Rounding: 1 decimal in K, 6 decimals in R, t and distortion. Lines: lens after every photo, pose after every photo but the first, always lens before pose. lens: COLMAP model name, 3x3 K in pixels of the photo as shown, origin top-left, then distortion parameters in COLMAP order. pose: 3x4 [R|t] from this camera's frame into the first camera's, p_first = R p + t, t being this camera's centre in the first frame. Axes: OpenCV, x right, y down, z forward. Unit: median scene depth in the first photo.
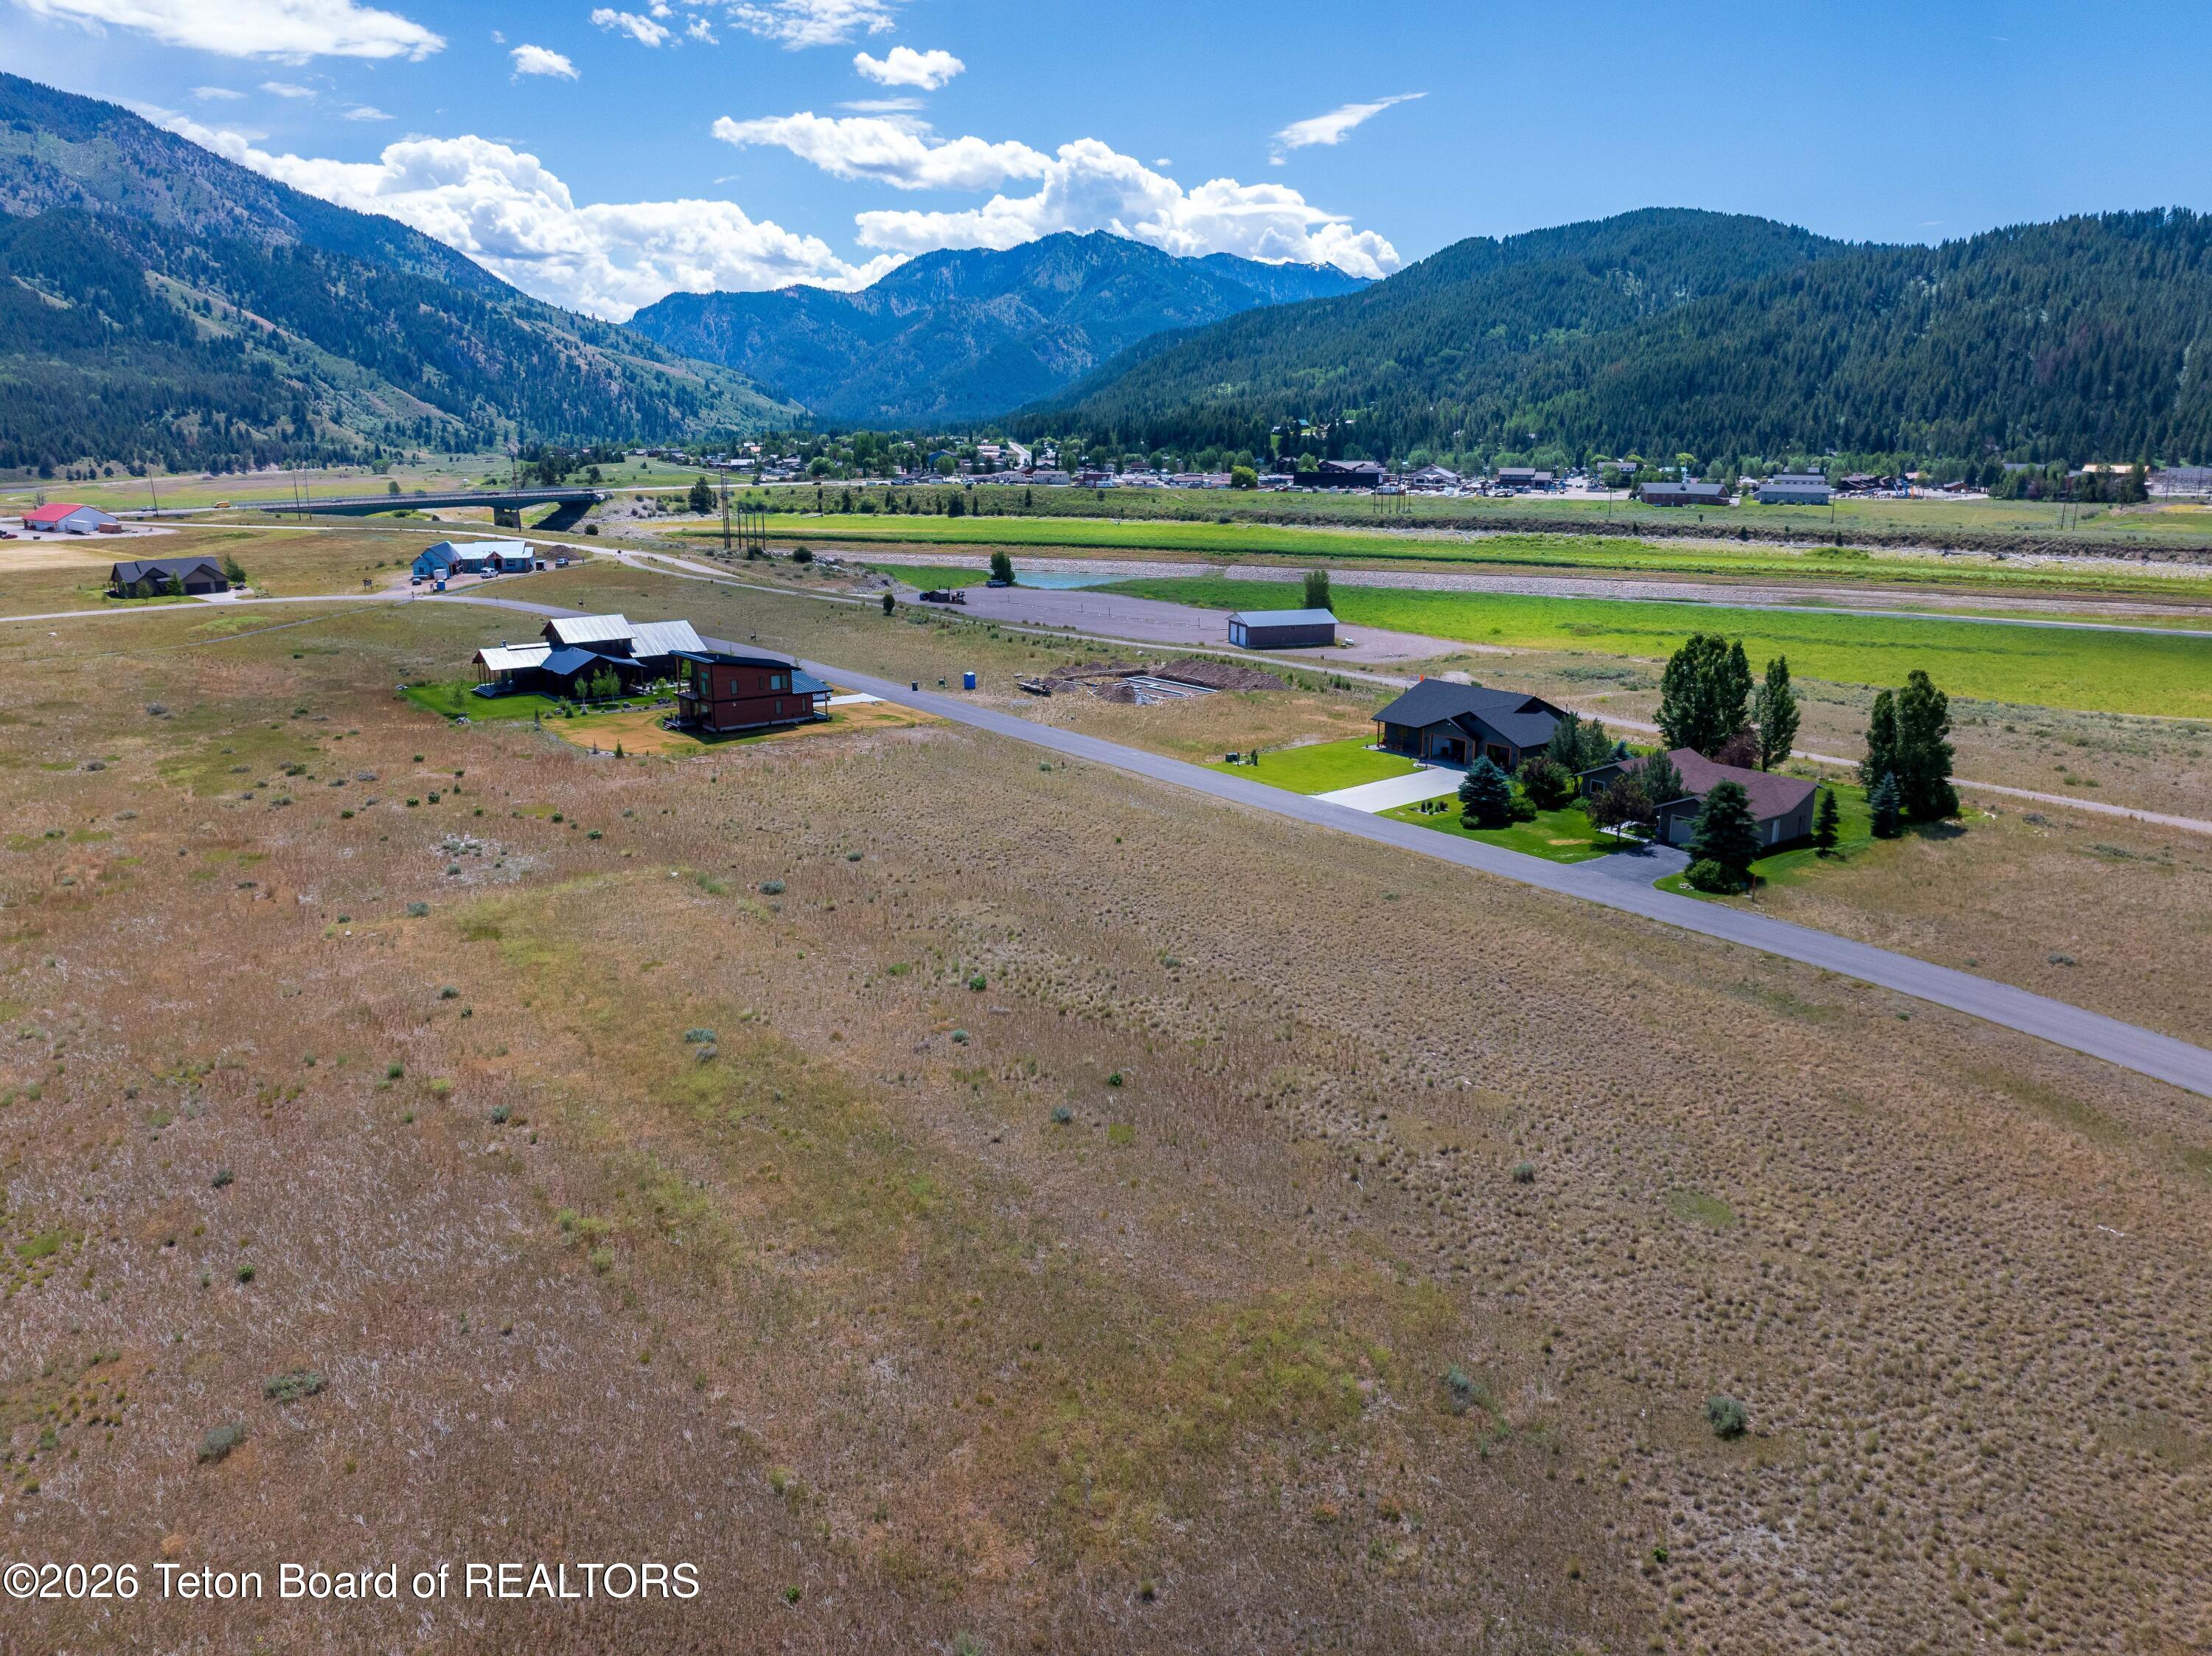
lens RADIAL K [[1559.5, 0, 1116.9], [0, 1559.5, 826.0], [0, 0, 1]] dist [-0.046070, 0.014249]
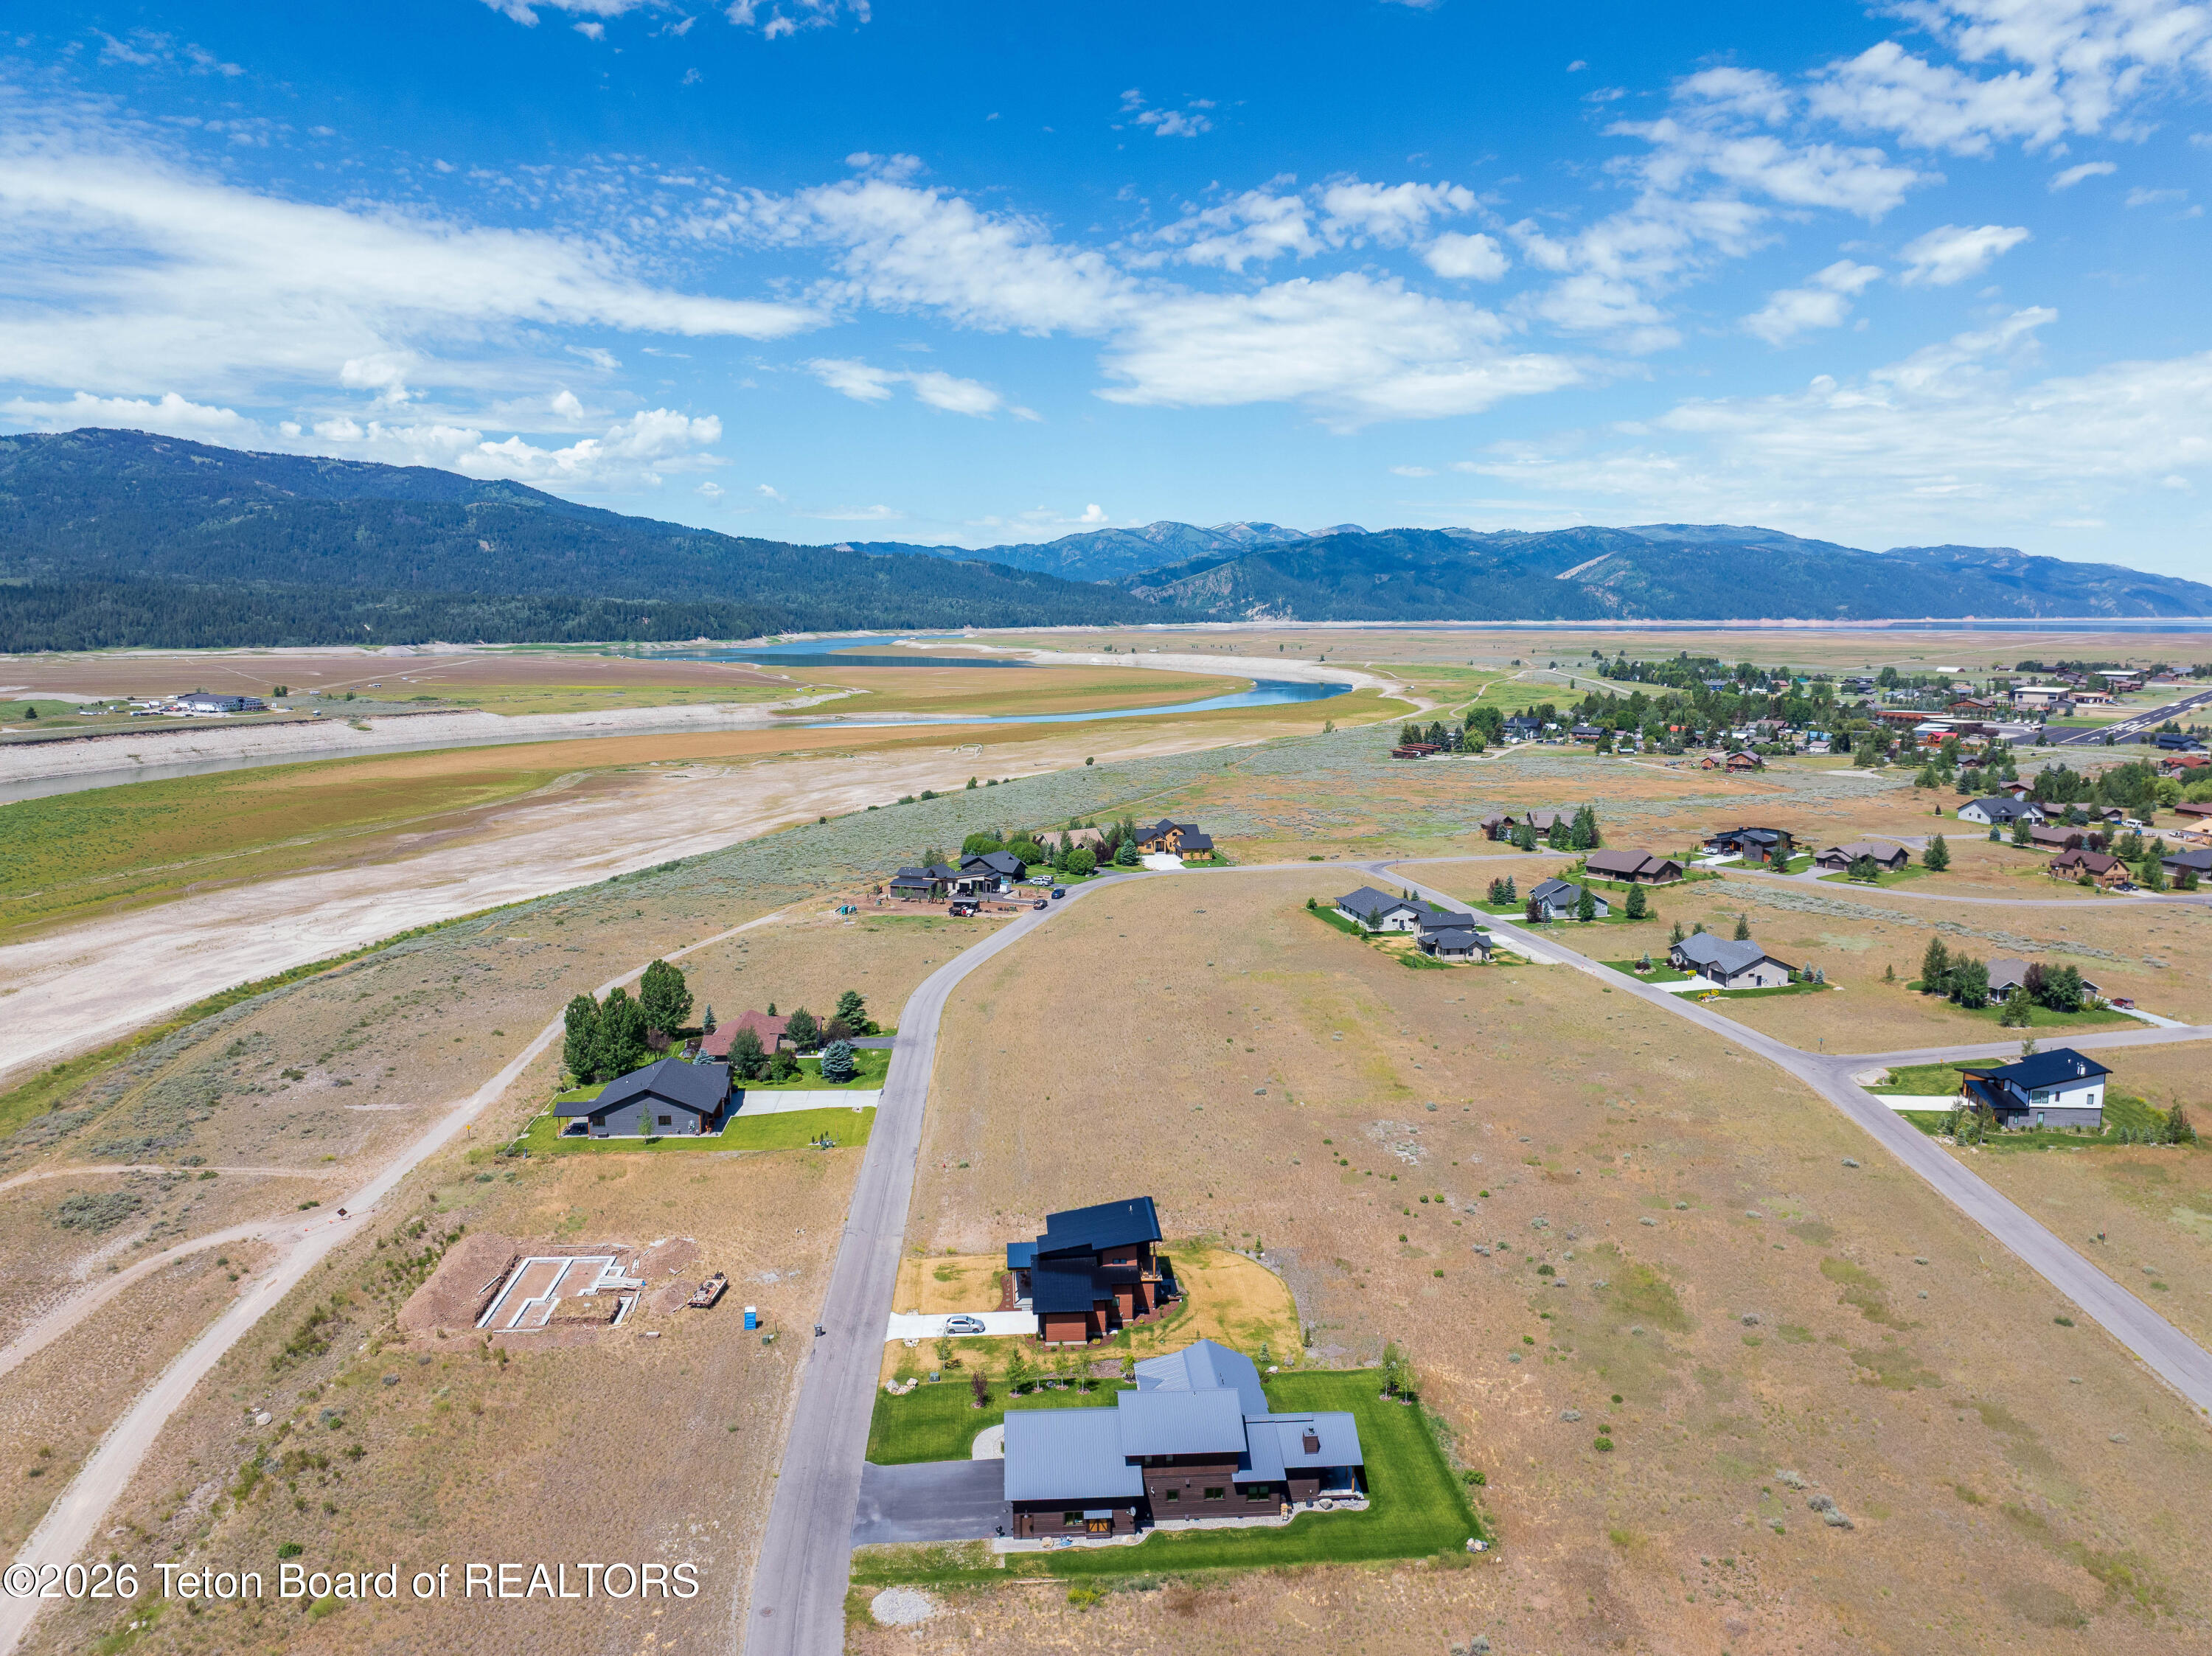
lens RADIAL K [[1559.5, 0, 1110.0], [0, 1559.5, 825.2], [0, 0, 1]] dist [-0.046070, 0.014249]
pose [[-0.825578, -0.078871, 0.558749, -0.180048], [0.141707, 0.929475, 0.340580, -0.153554], [-0.546205, 0.360354, -0.756178, 0.391358]]
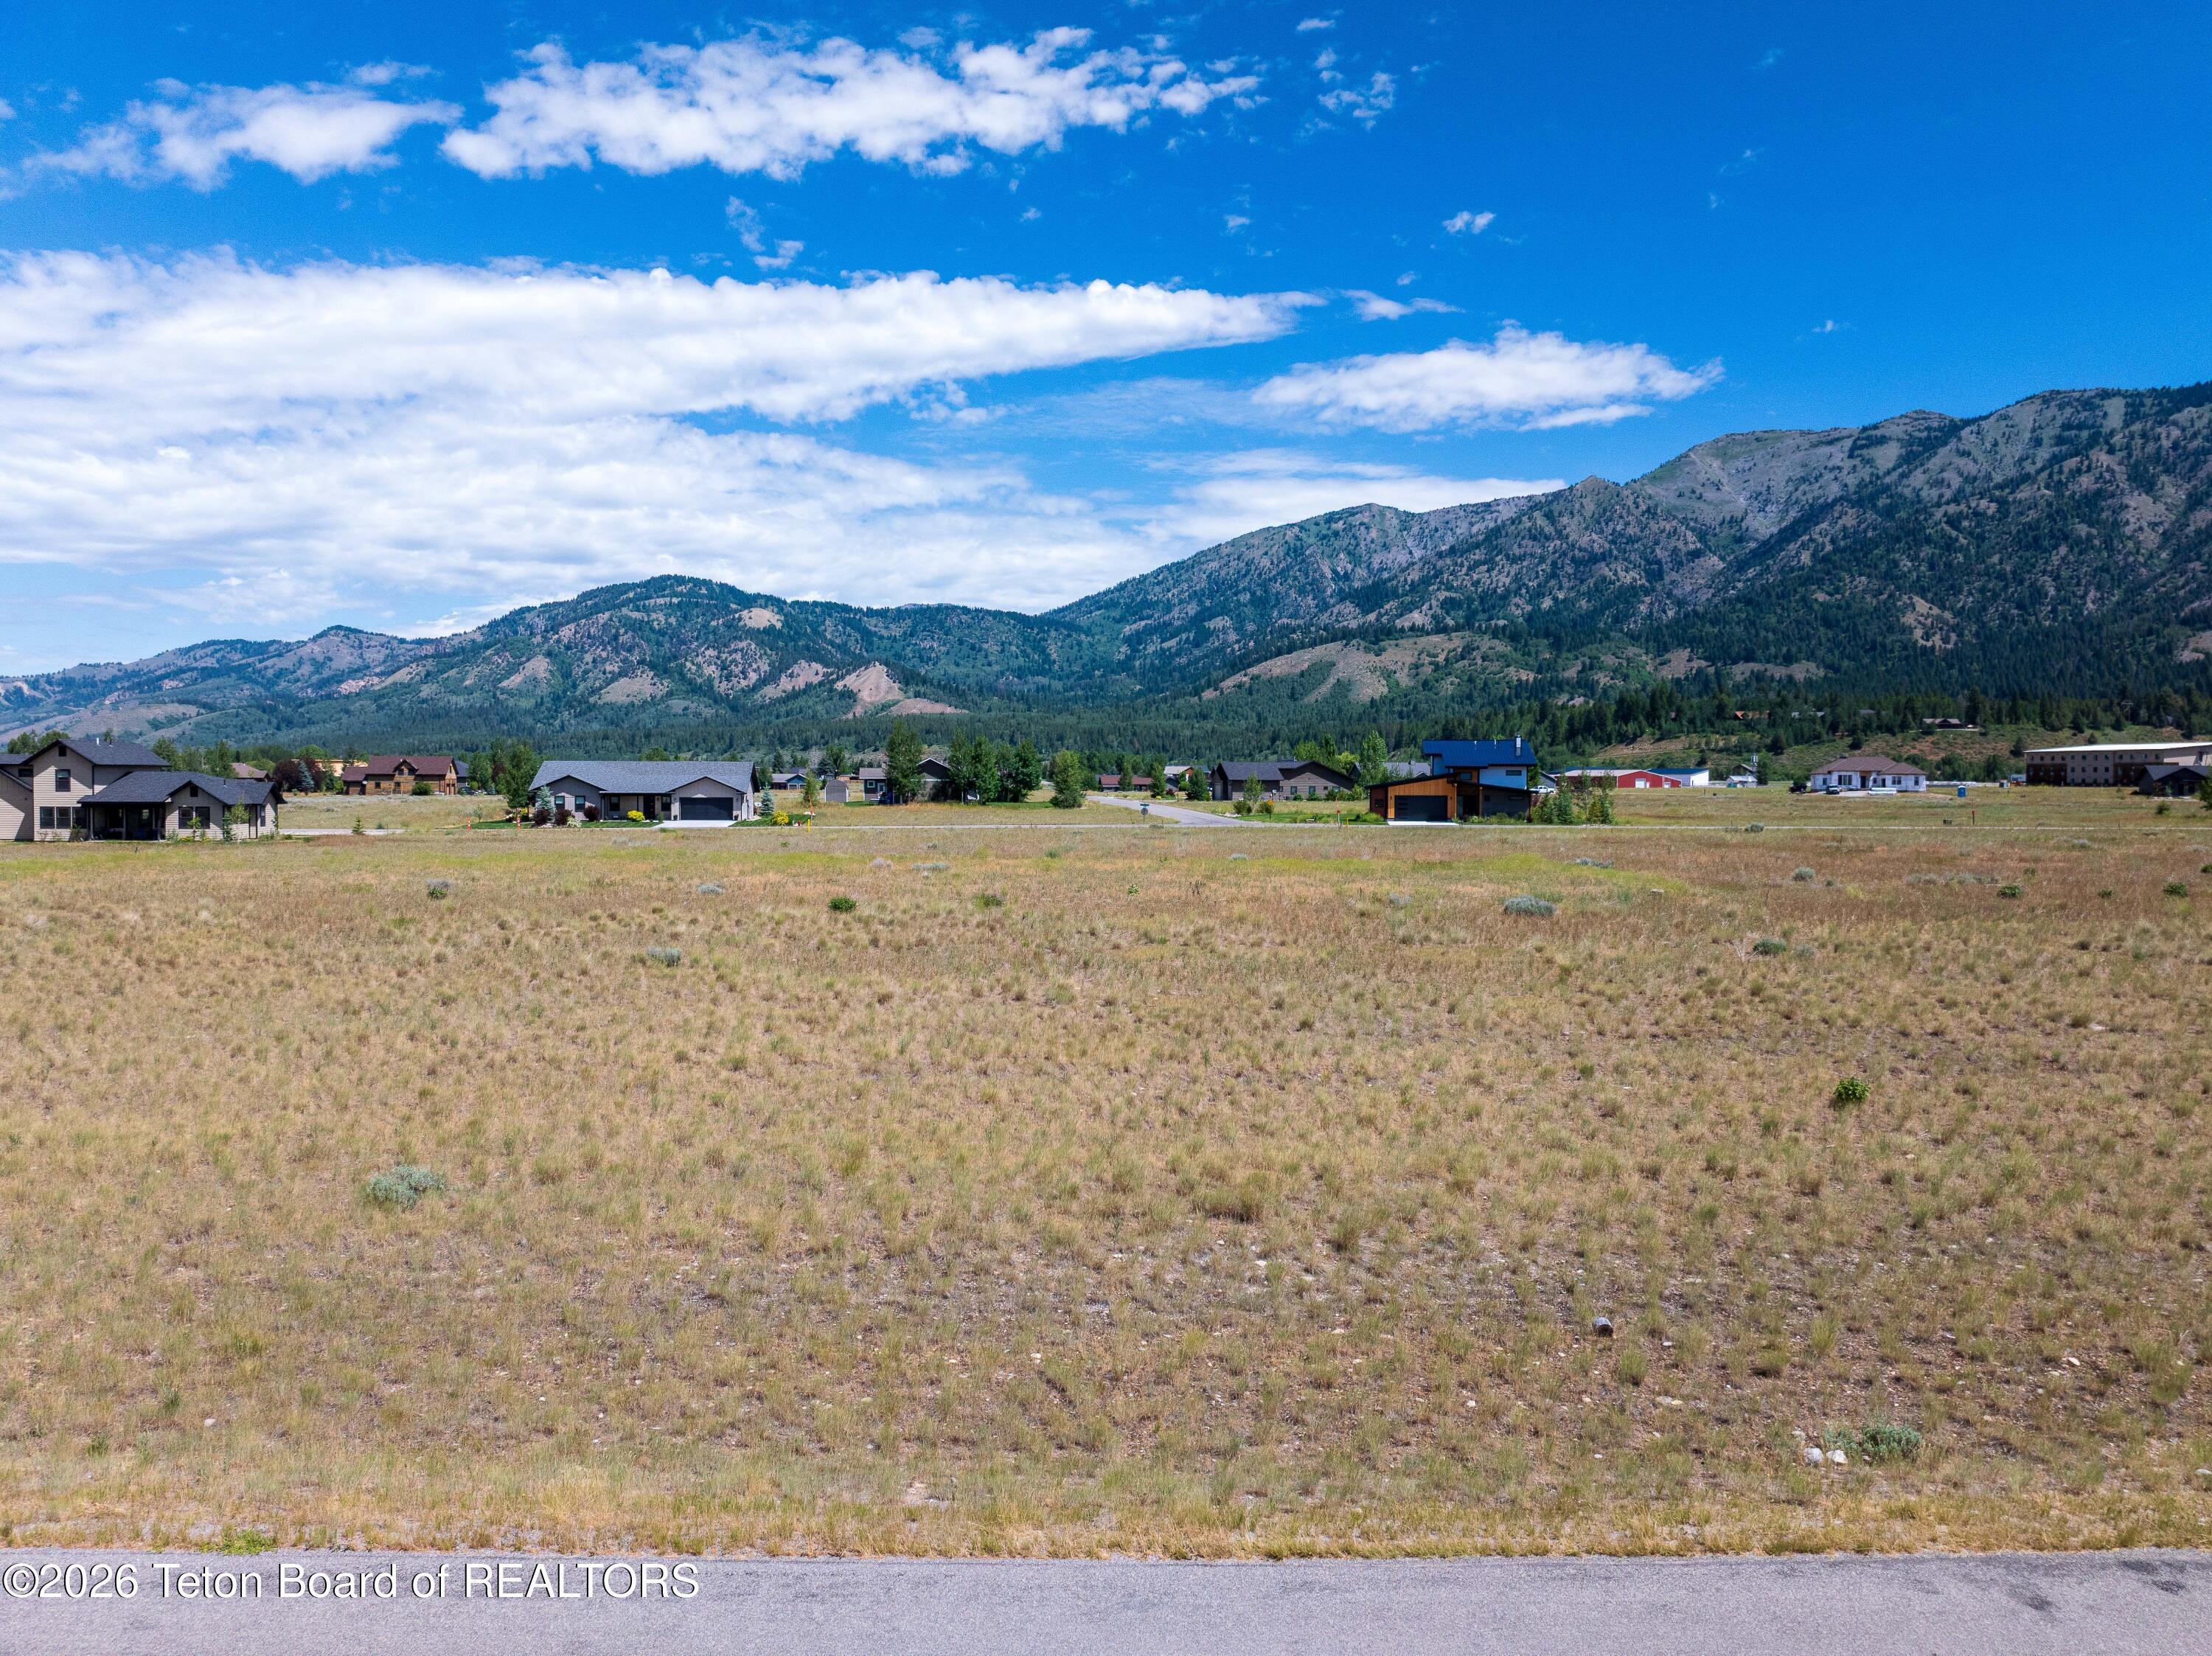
lens RADIAL K [[1559.5, 0, 1116.3], [0, 1559.5, 827.6], [0, 0, 1]] dist [-0.046070, 0.014249]
pose [[-0.608812, 0.020630, -0.793046, 0.044892], [-0.204820, 0.961682, 0.182254, -0.008759], [0.766418, 0.273390, -0.581258, 0.189310]]
